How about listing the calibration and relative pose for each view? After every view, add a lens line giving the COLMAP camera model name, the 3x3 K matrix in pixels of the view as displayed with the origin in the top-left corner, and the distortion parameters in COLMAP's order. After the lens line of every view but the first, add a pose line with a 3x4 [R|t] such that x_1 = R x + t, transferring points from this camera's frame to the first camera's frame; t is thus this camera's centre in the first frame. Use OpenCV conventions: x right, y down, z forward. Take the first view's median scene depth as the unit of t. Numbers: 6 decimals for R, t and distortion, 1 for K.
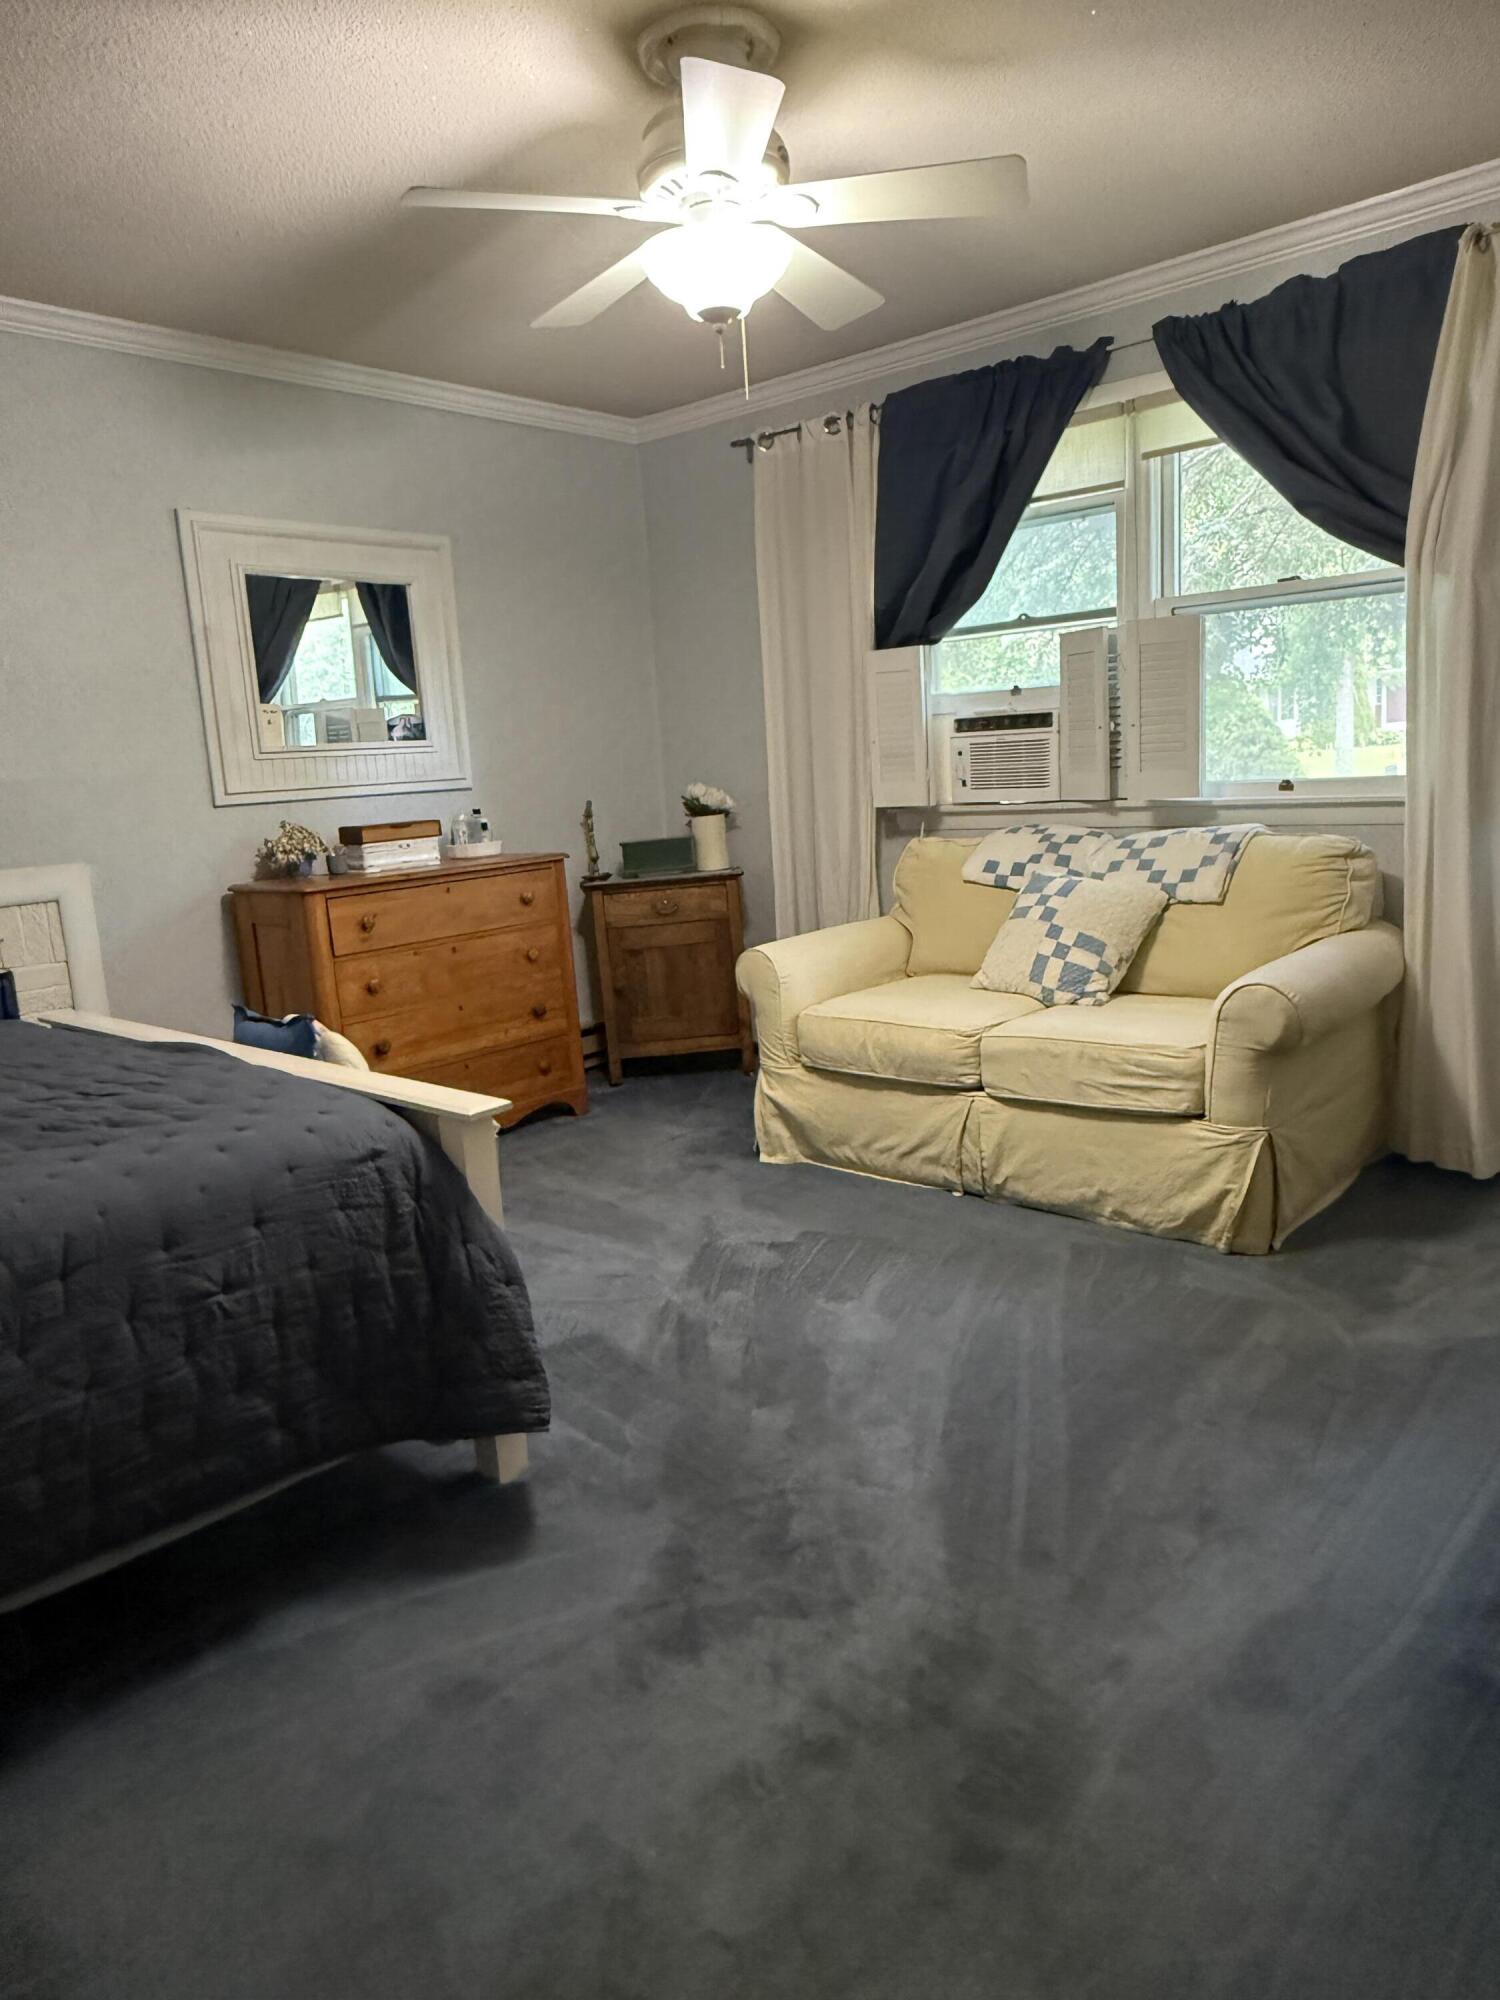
lens RADIAL K [[1329.3, 0, 758.4], [0, 1329.3, 1003.7], [0, 0, 1]] dist [0.003537, 0.000527]
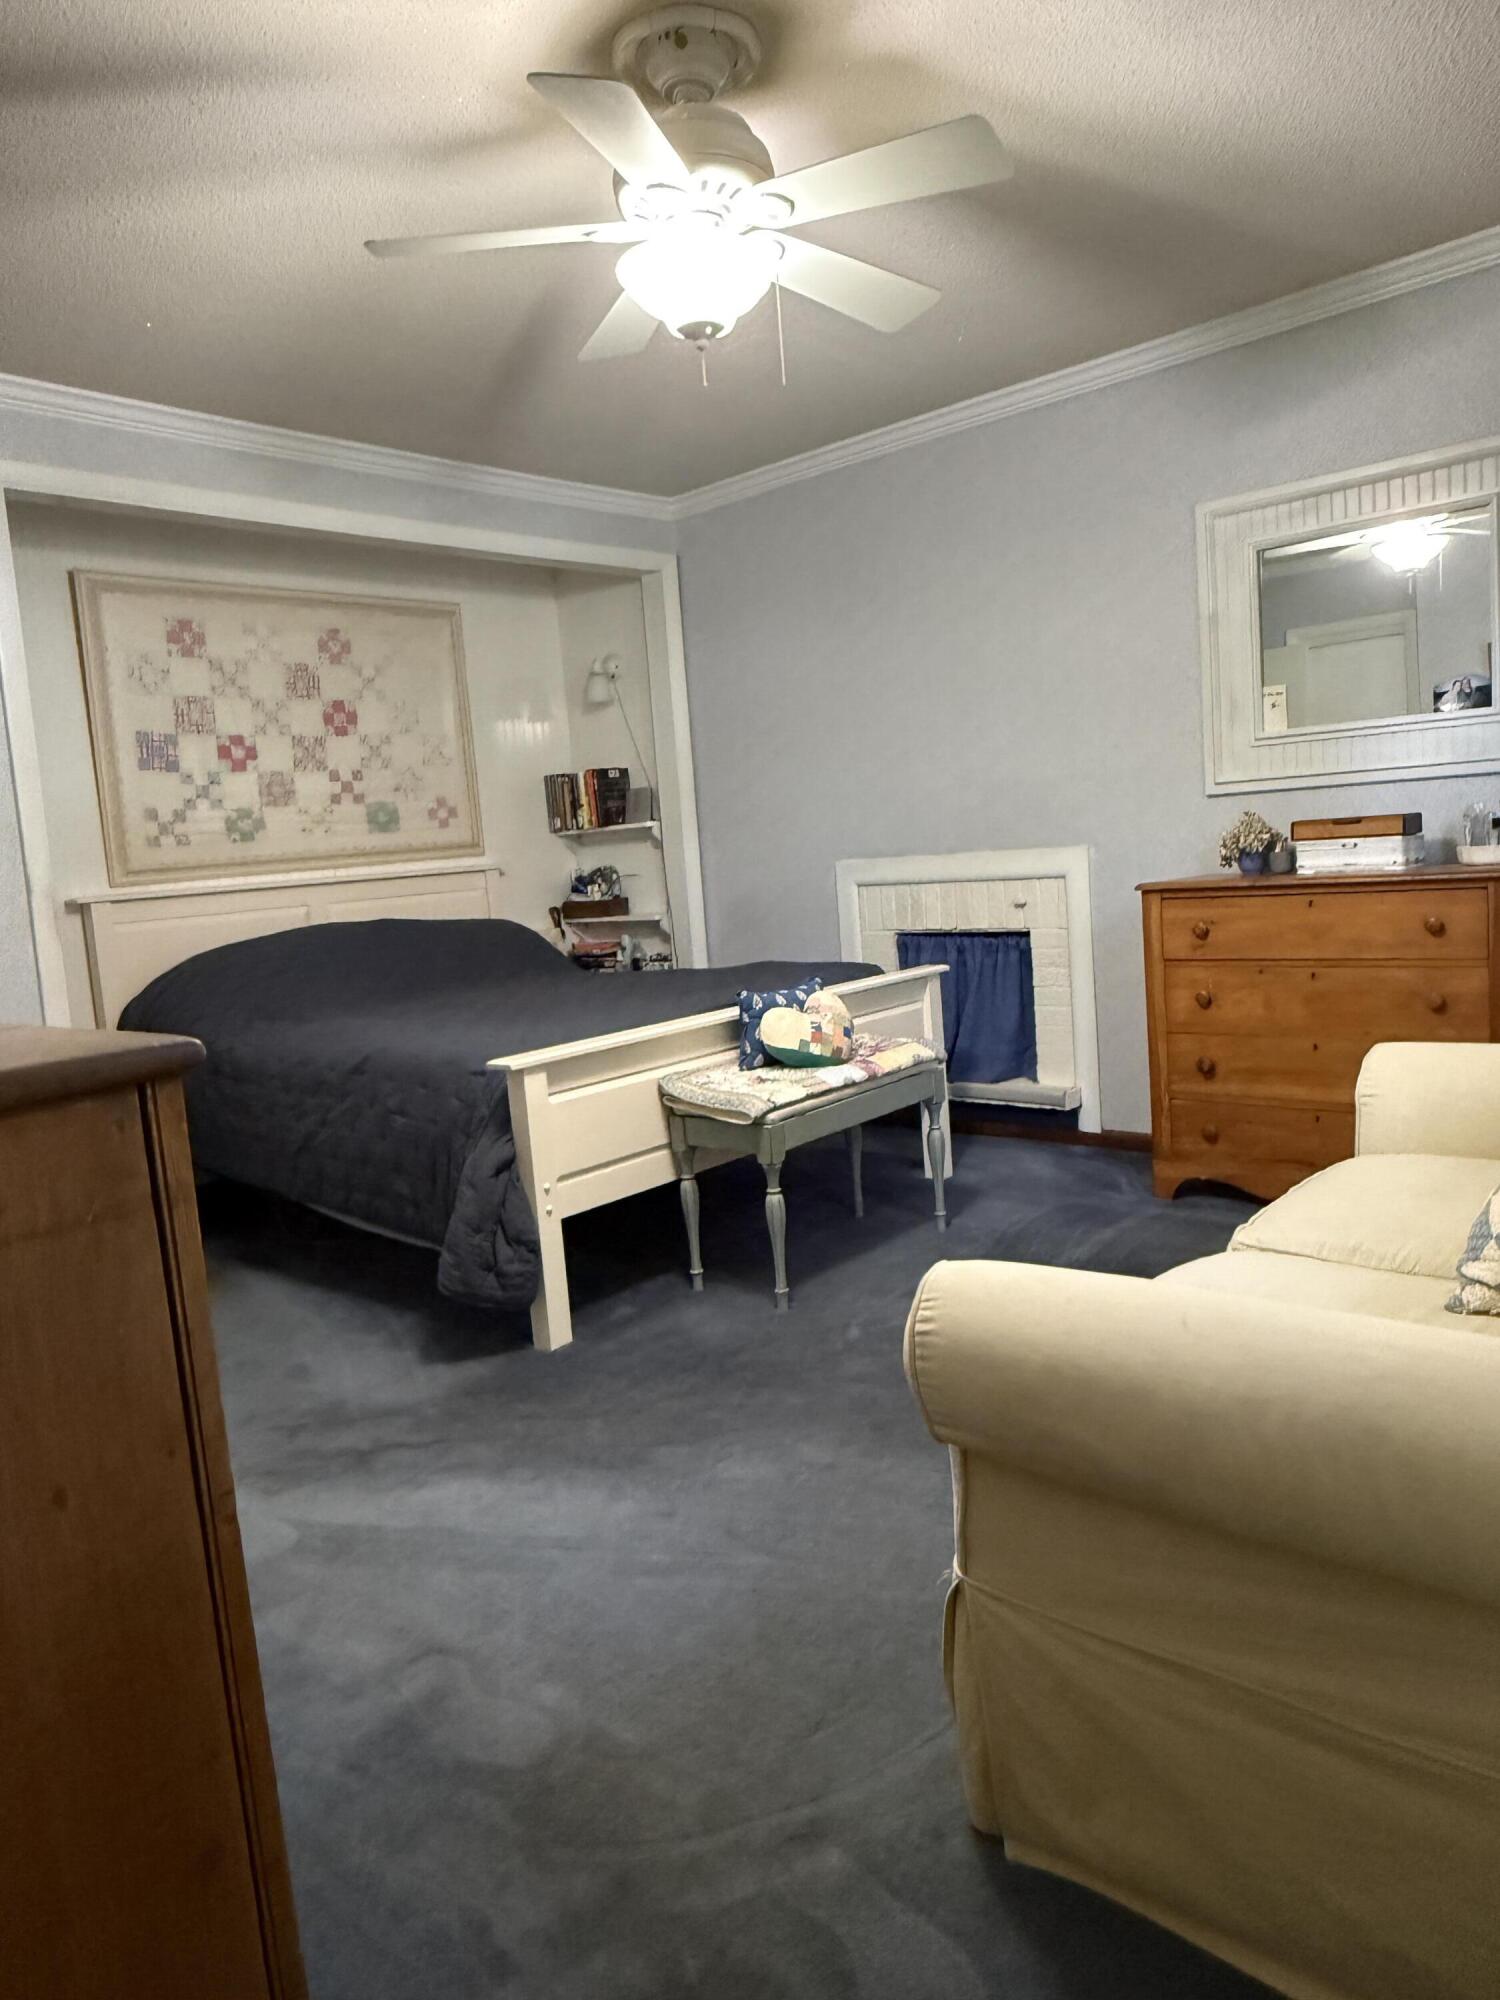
lens RADIAL K [[1329.3, 0, 757.9], [0, 1329.3, 994.7], [0, 0, 1]] dist [0.003537, 0.000527]
pose [[0.002263, 0.177676, -0.984087, 0.593558], [-0.110153, 0.978145, 0.176350, -0.138343], [0.993912, 0.108001, 0.021785, 0.643785]]
